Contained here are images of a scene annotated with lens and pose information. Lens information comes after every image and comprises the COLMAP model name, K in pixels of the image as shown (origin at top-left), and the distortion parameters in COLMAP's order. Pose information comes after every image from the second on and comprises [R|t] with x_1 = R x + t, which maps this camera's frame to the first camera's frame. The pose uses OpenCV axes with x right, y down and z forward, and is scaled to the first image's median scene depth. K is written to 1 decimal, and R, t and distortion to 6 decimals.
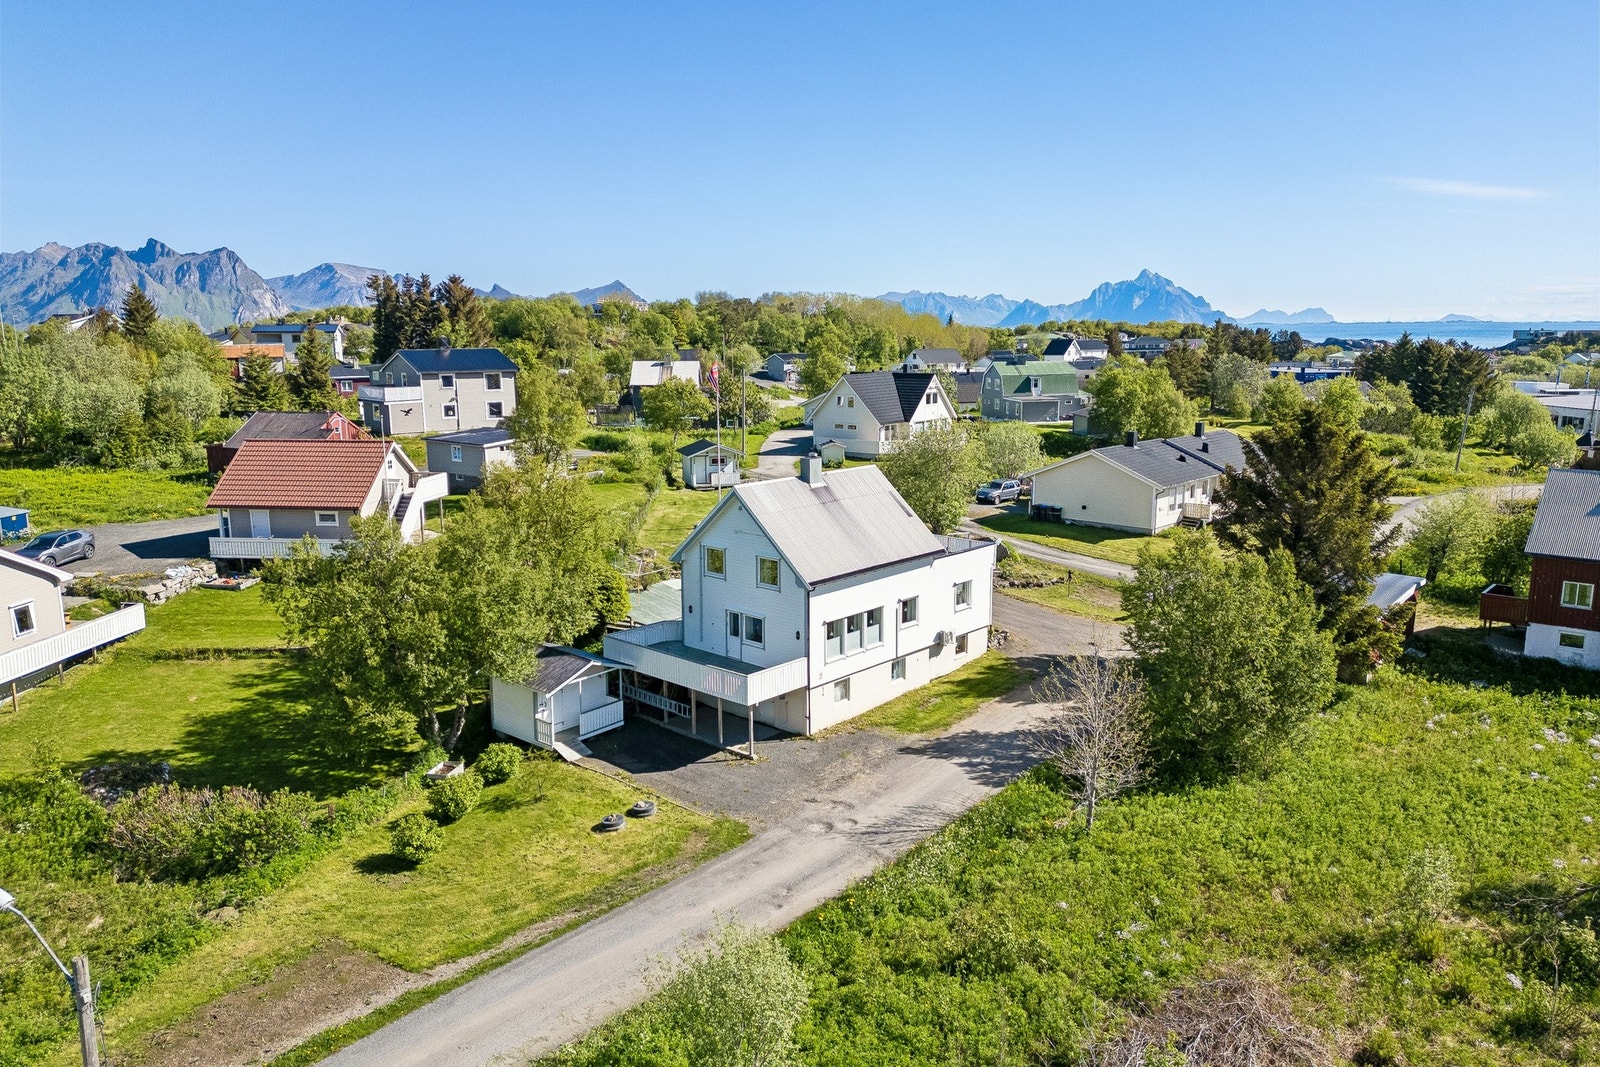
lens RADIAL K [[1113.2, 0, 807.1], [0, 1113.2, 537.2], [0, 0, 1]] dist [0.092811, -0.098340]
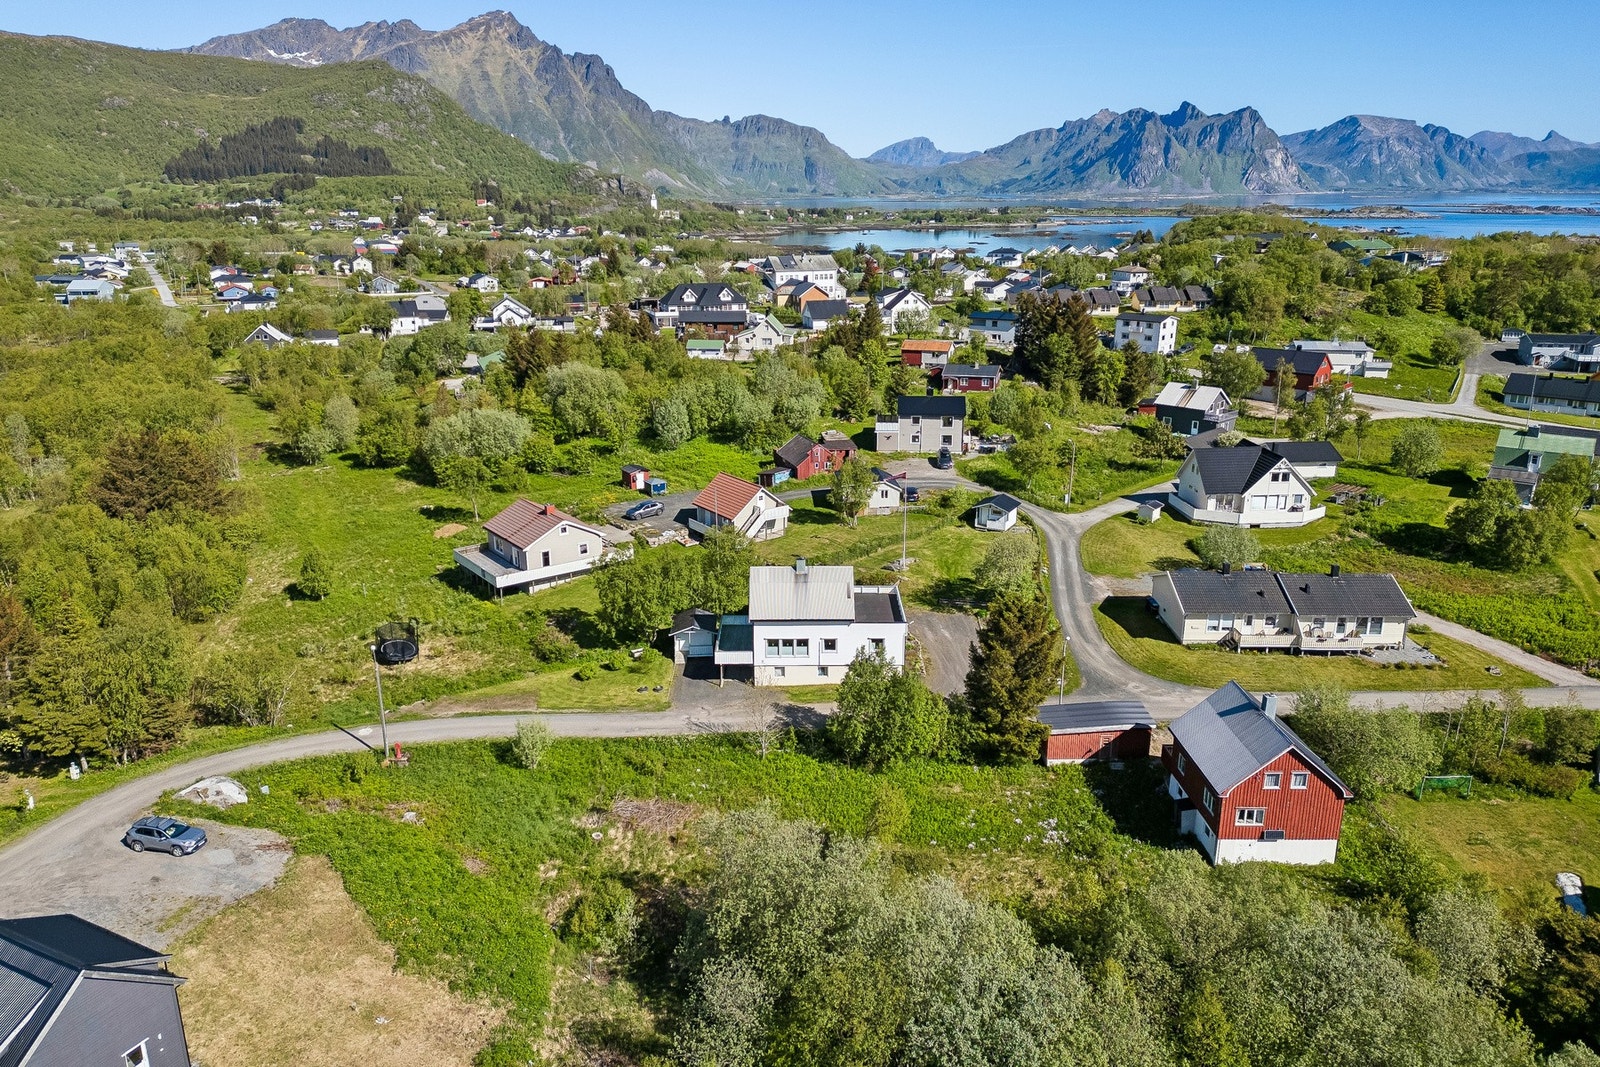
lens RADIAL K [[1113.2, 0, 807.1], [0, 1113.2, 537.2], [0, 0, 1]] dist [0.092811, -0.098340]
pose [[0.687254, 0.221614, -0.691787, 1.400773], [-0.139940, 0.974880, 0.173280, -0.461529], [0.712811, -0.022279, 0.701003, -0.421198]]
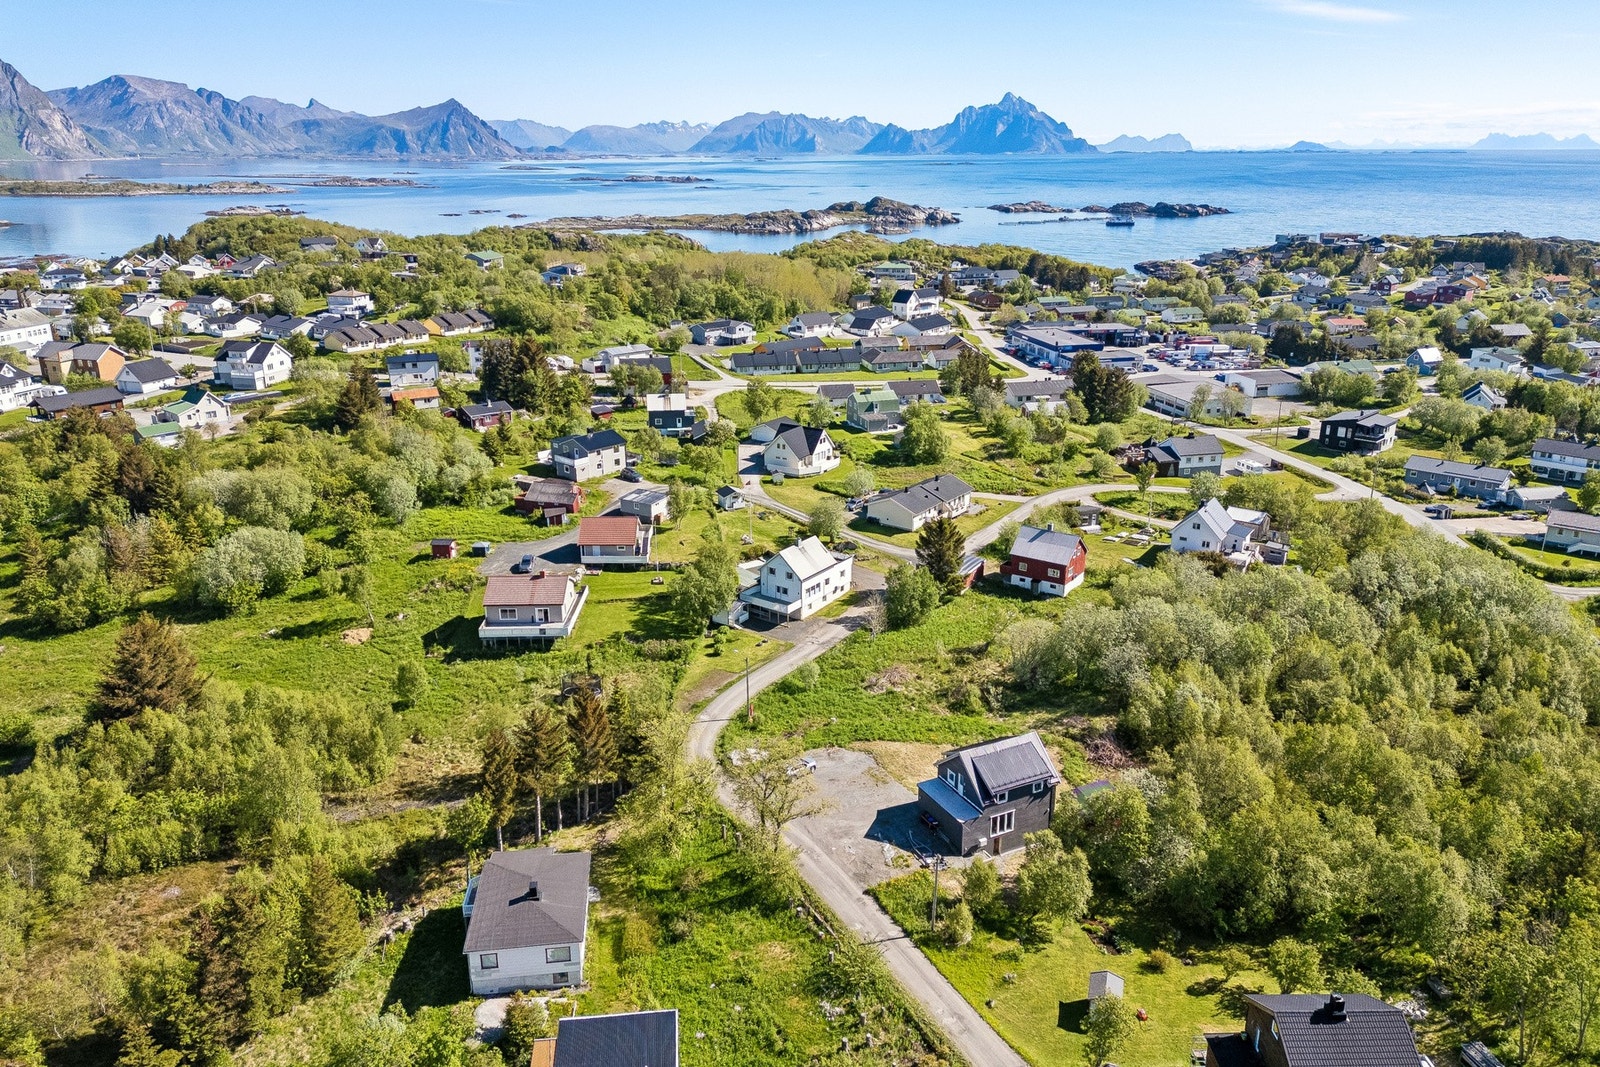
lens RADIAL K [[1113.2, 0, 807.1], [0, 1113.2, 537.2], [0, 0, 1]] dist [0.092811, -0.098340]
pose [[0.992716, -0.033440, 0.115740, -0.359960], [0.016821, 0.989768, 0.141691, -0.553004], [-0.119294, -0.138712, 0.983121, -2.323943]]
